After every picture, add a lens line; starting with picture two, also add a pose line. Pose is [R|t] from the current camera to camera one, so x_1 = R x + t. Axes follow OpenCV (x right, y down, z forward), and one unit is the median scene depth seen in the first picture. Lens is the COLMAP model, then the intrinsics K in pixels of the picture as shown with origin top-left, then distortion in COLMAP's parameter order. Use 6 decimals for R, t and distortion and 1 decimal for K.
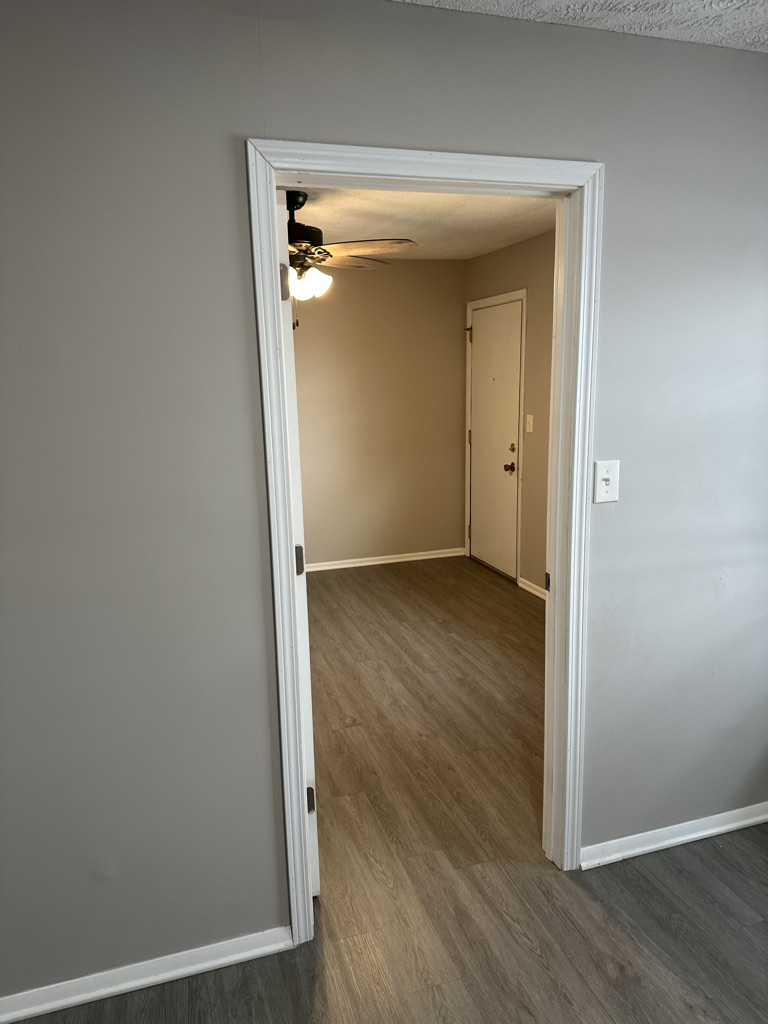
lens RADIAL K [[678.1, 0, 384.0], [0, 678.1, 512.0], [0, 0, 1]] dist [0.032361, -0.052753]
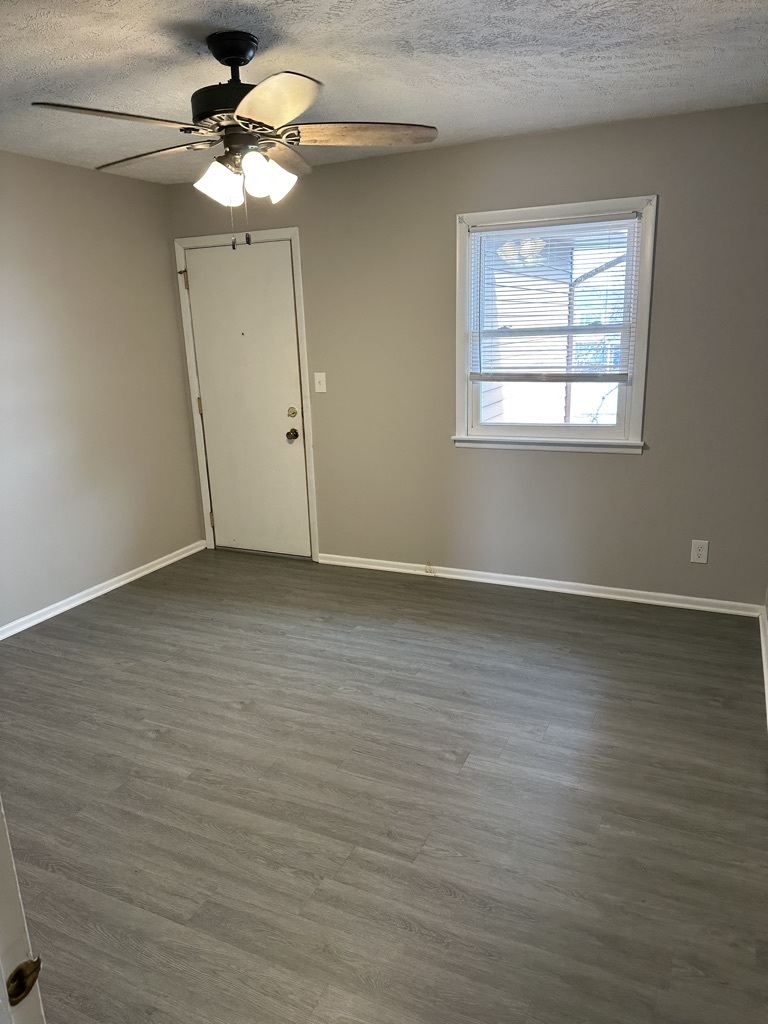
lens RADIAL K [[678.1, 0, 384.0], [0, 678.1, 512.0], [0, 0, 1]] dist [0.032361, -0.052753]
pose [[0.679616, -0.185395, 0.709753, -0.398096], [0.156372, 0.981912, 0.106754, -0.044406], [-0.716707, 0.038433, 0.696314, 0.319506]]
